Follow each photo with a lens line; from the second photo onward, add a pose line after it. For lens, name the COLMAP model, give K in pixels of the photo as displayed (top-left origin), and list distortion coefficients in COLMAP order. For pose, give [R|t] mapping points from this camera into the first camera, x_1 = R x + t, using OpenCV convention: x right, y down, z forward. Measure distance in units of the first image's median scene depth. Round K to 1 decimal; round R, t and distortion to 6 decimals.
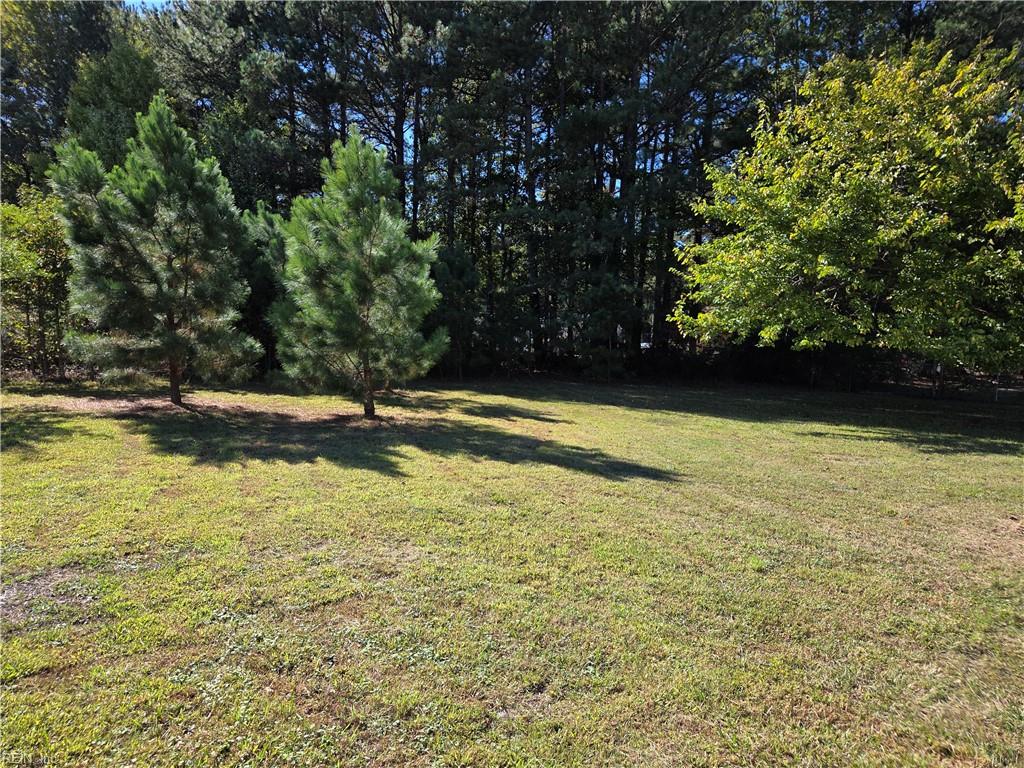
lens RADIAL K [[684.1, 0, 506.4], [0, 684.1, 385.8], [0, 0, 1]] dist [0.055760, -0.036916]
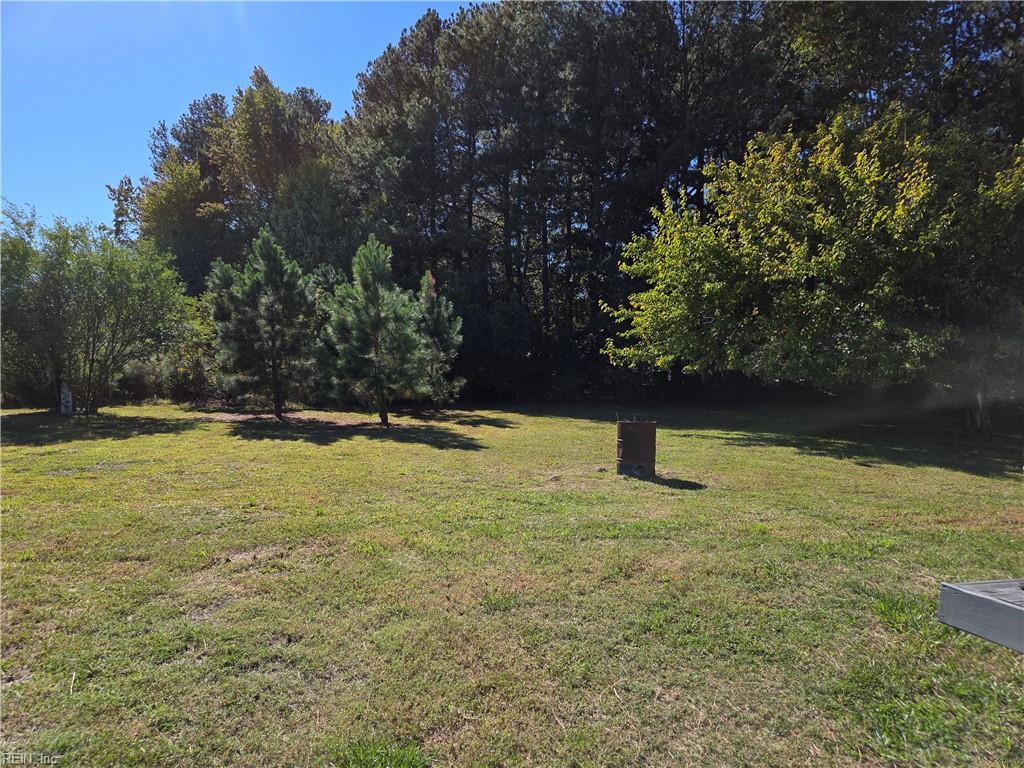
lens RADIAL K [[684.1, 0, 517.8], [0, 684.1, 383.0], [0, 0, 1]] dist [0.055760, -0.036916]
pose [[0.963414, -0.019915, -0.267275, 0.484504], [0.005327, 0.998461, -0.055194, 0.040450], [0.267963, 0.051751, 0.962038, -0.369817]]
